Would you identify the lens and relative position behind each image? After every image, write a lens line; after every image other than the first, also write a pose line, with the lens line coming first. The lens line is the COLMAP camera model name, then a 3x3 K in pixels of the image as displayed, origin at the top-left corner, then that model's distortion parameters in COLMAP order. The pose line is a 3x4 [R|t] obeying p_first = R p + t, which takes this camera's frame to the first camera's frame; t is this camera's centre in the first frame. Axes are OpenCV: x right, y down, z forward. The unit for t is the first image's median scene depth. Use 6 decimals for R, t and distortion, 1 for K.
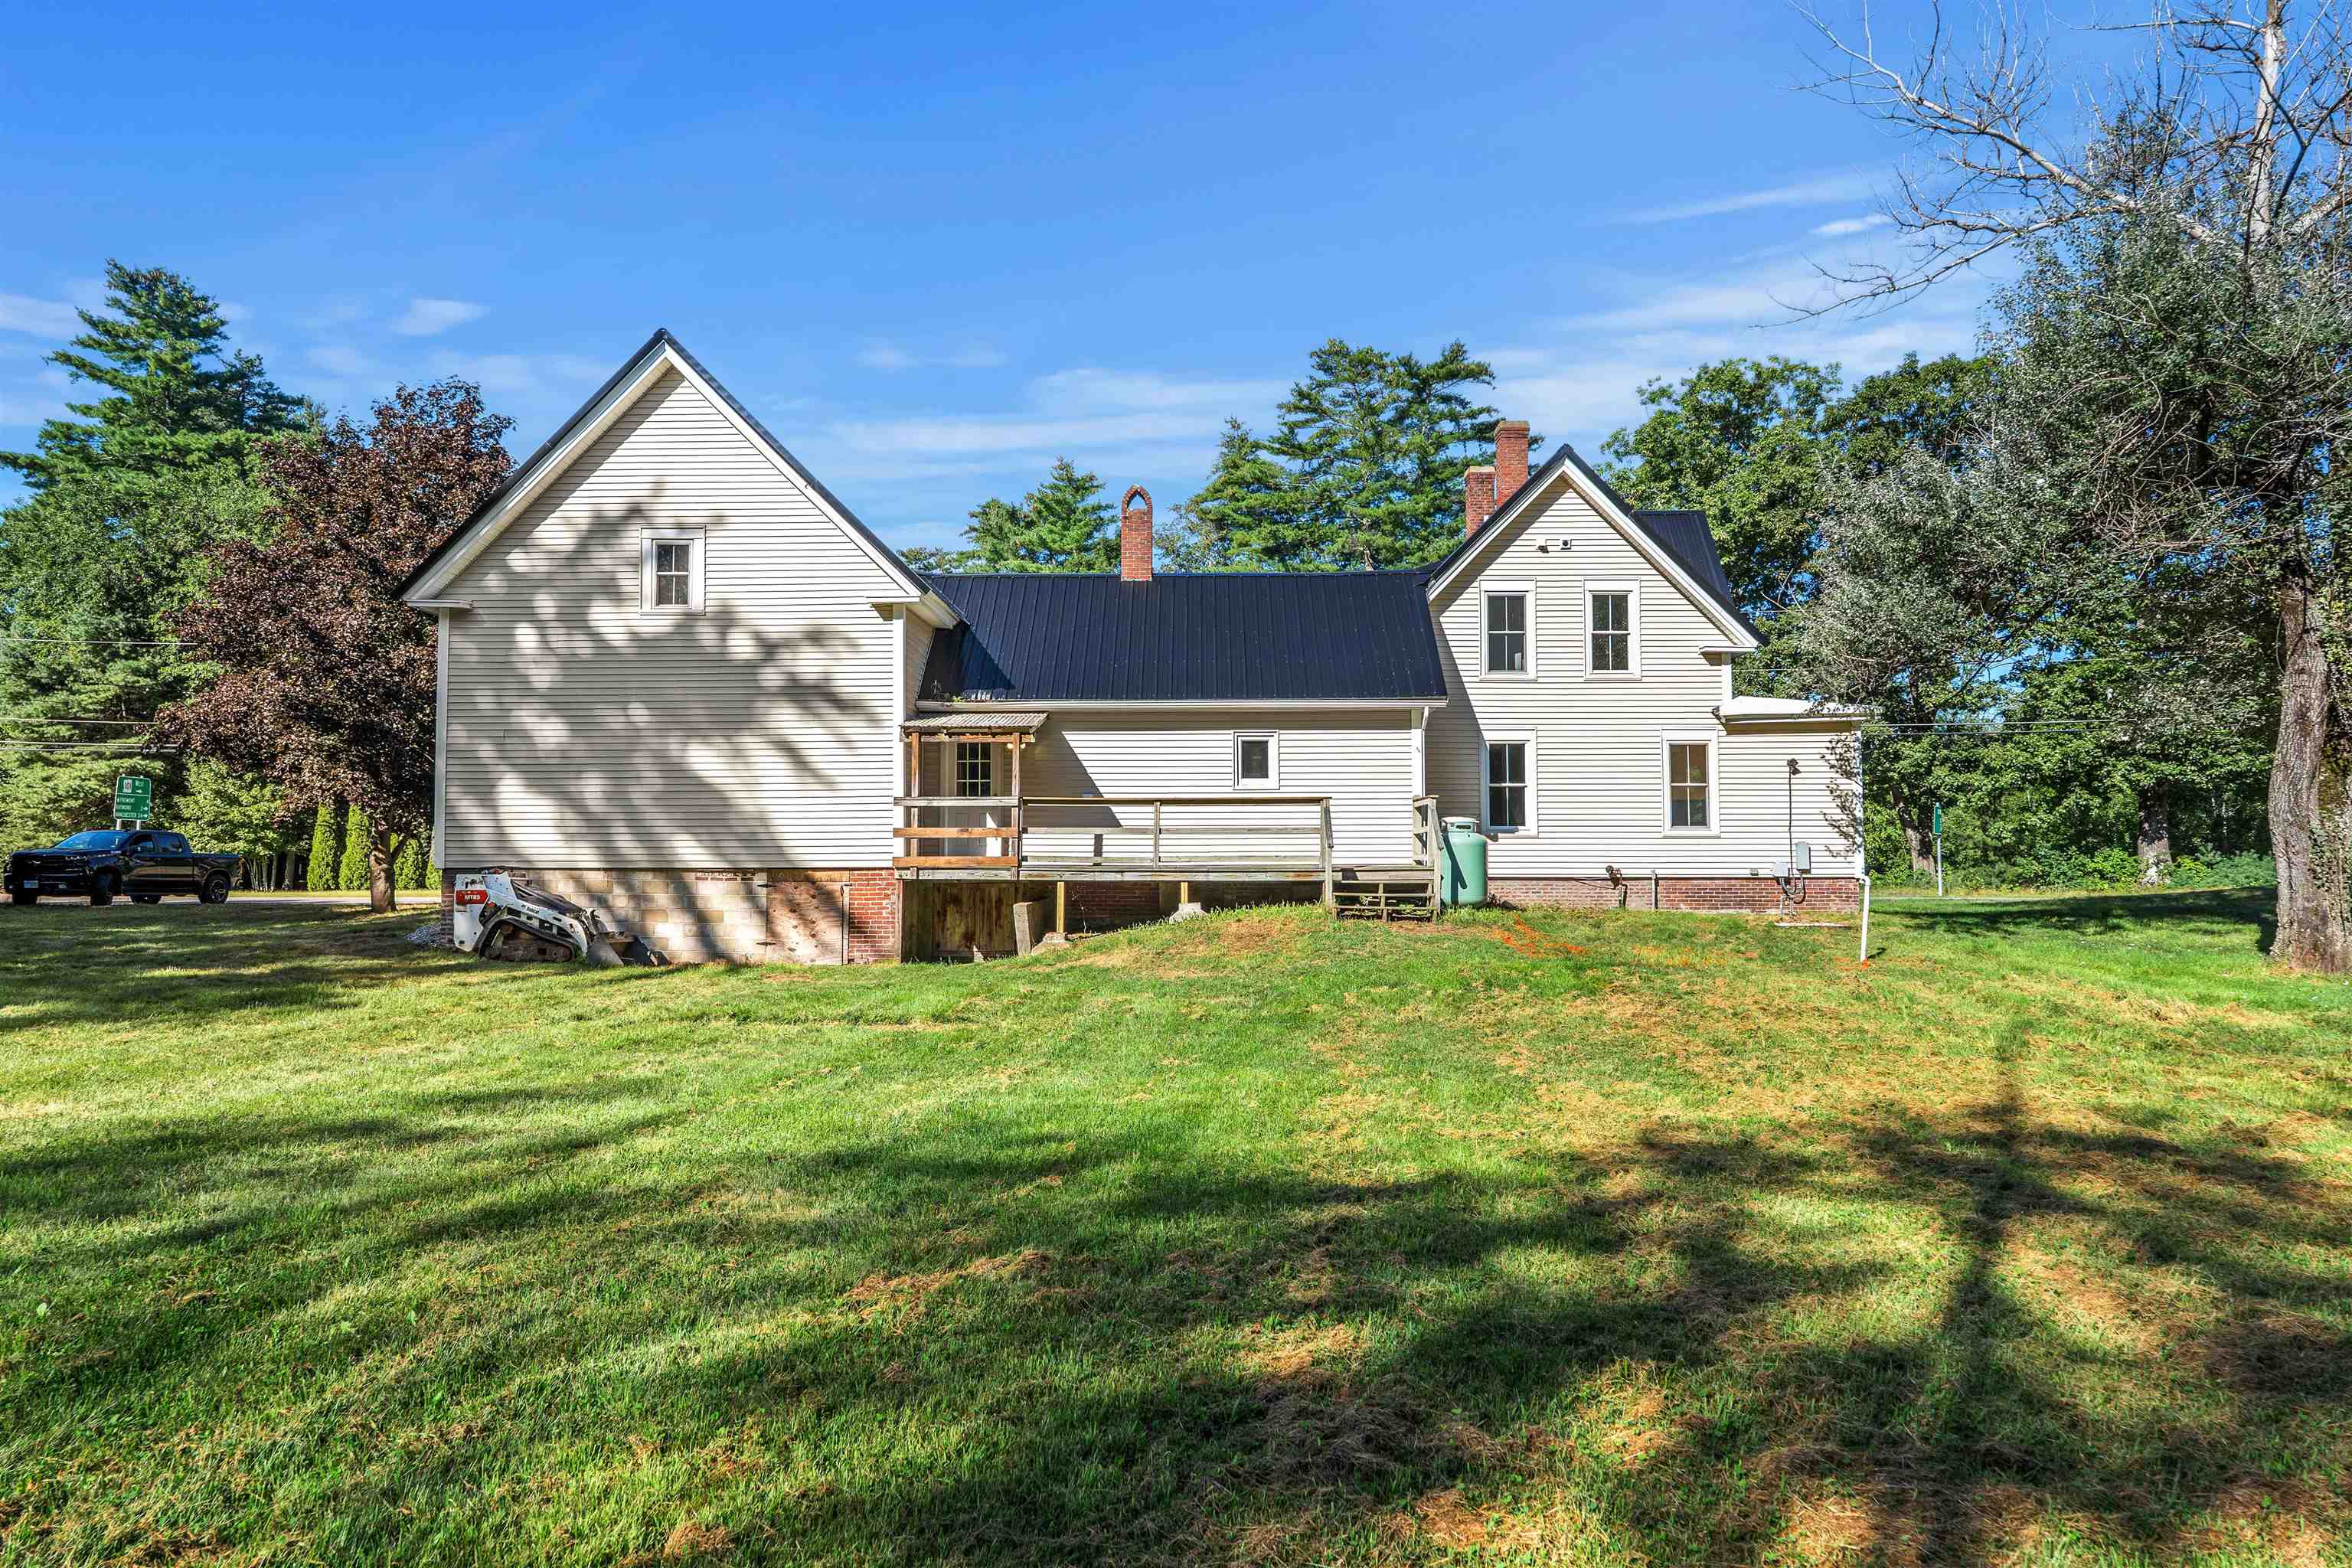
lens RADIAL K [[1441.9, 0, 1176.0], [0, 1441.9, 784.0], [0, 0, 1]] dist [-0.001136, -0.000515]
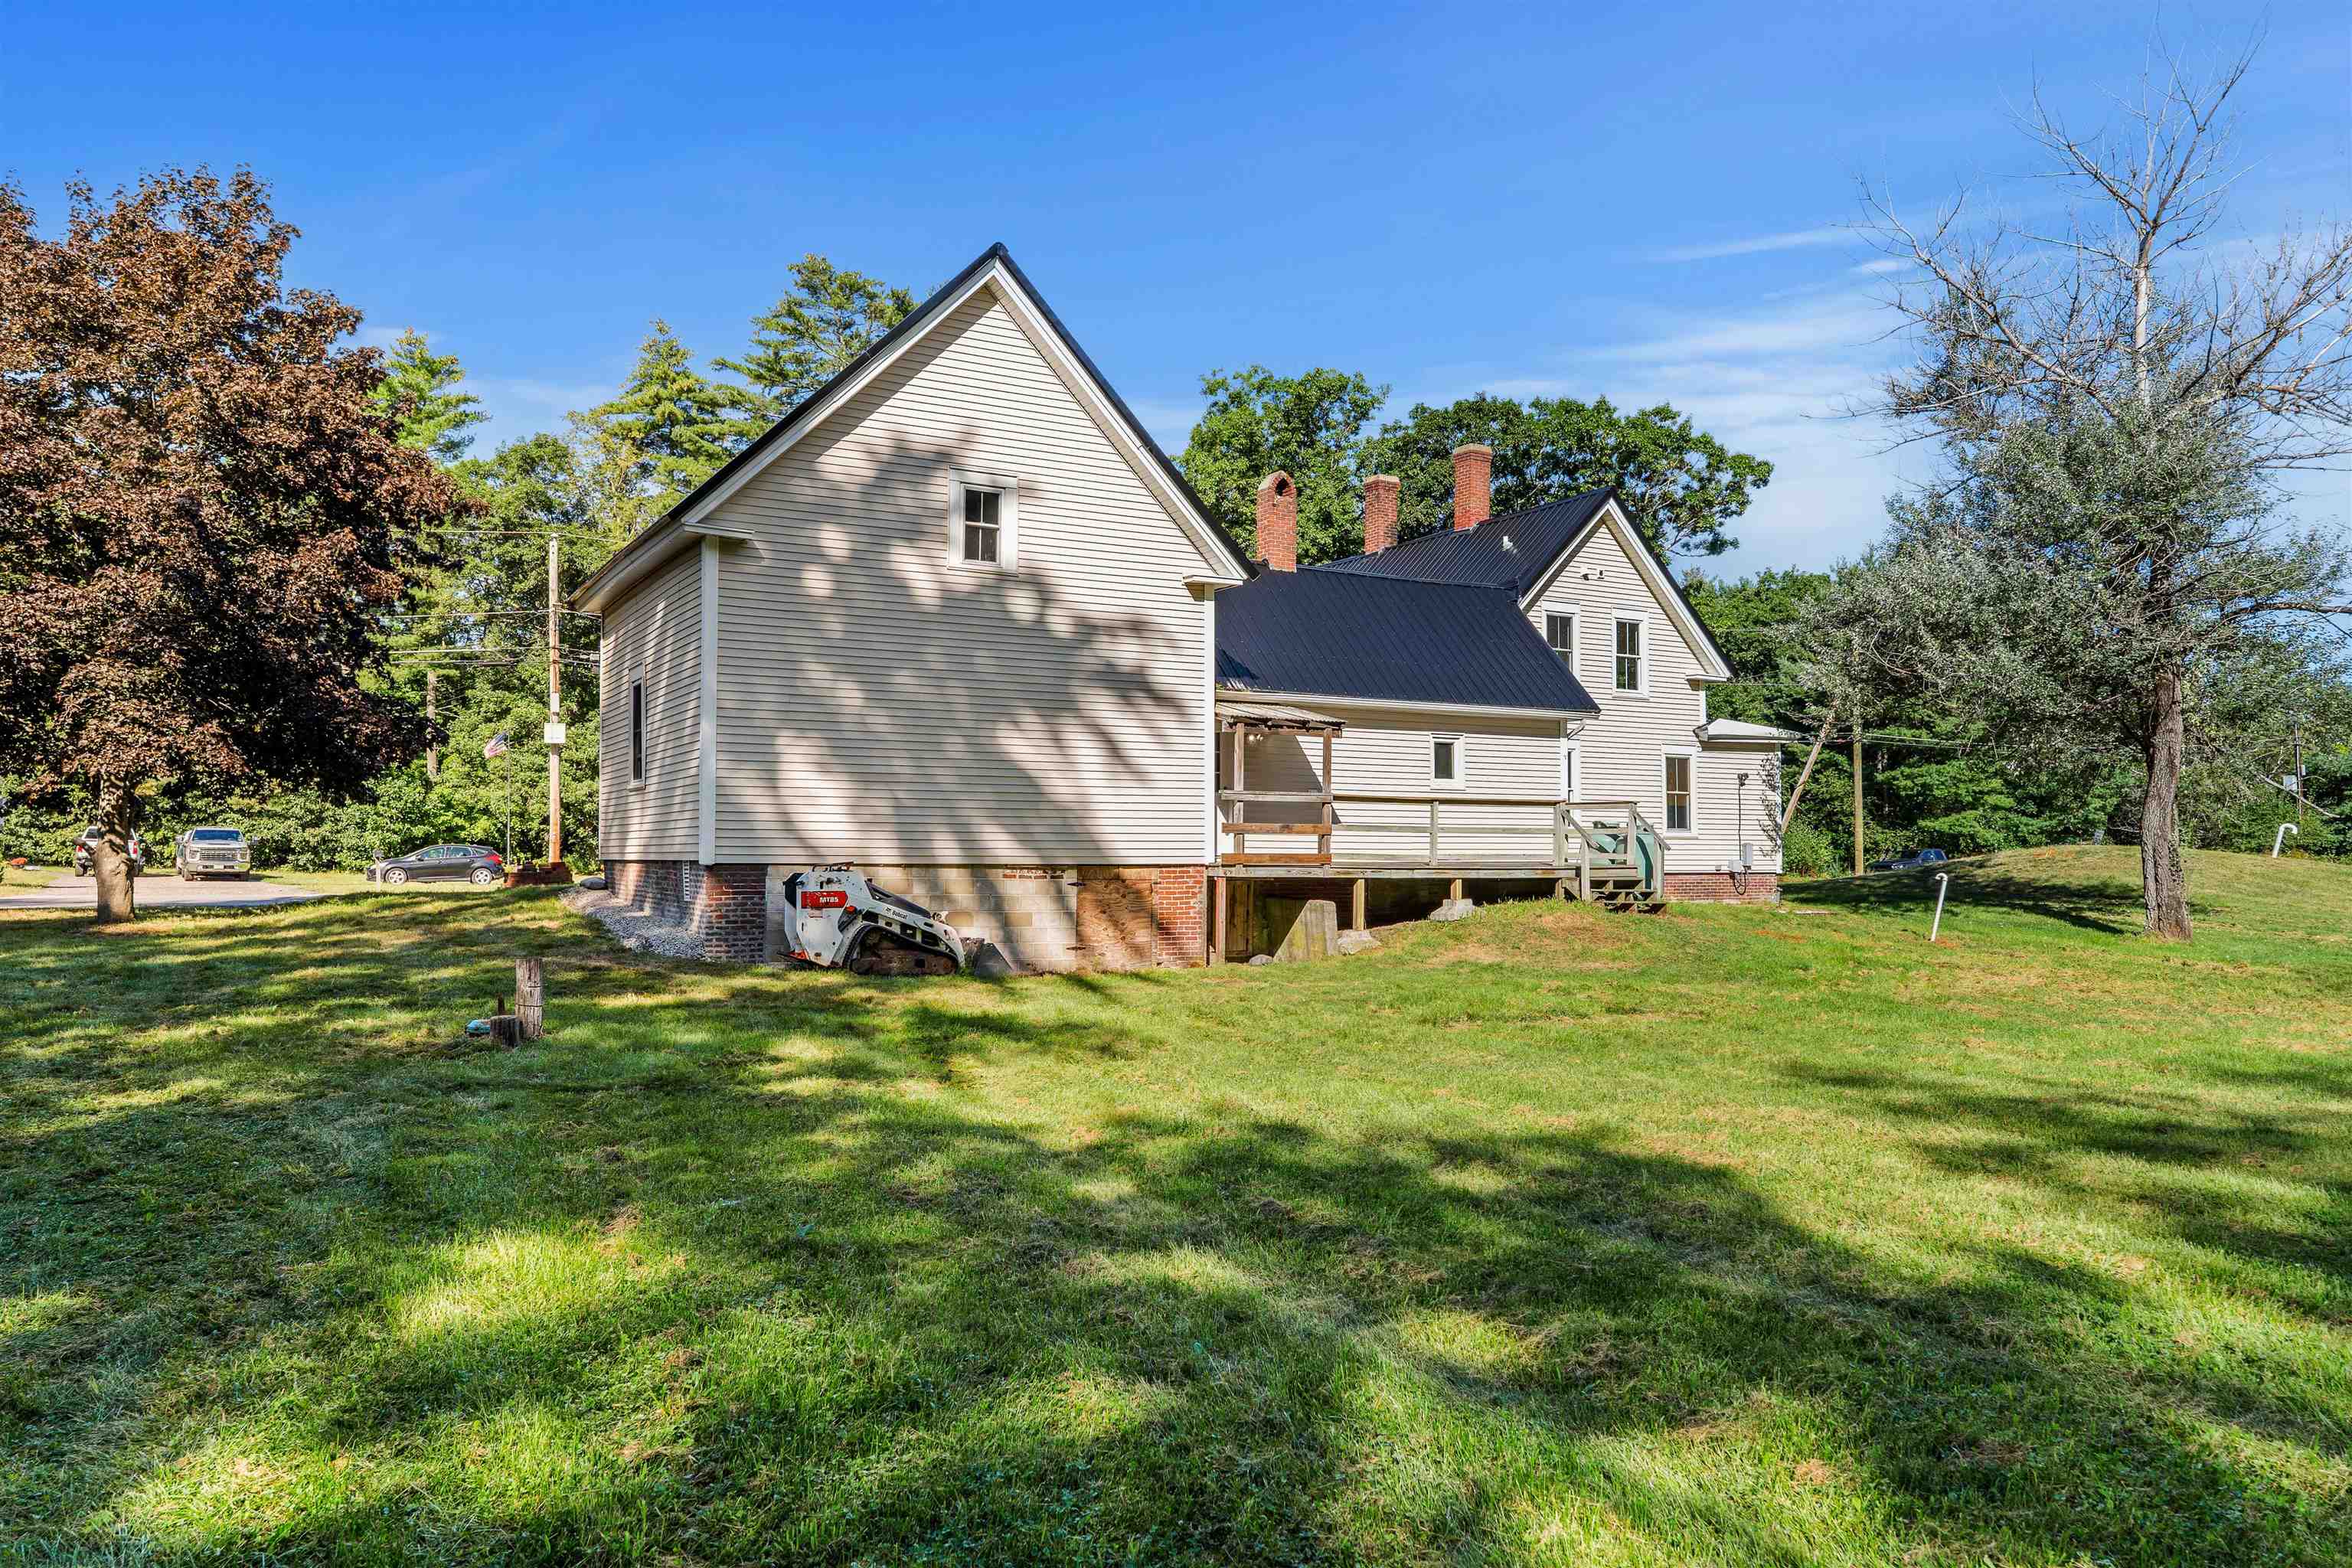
lens RADIAL K [[1630.6, 0, 1176.0], [0, 1630.6, 784.0], [0, 0, 1]] dist [0.000394, 0.001632]
pose [[0.859046, 0.027408, 0.511164, -0.750622], [-0.035714, 0.999341, 0.006437, -0.000703], [-0.510651, -0.023786, 0.859459, 0.094194]]
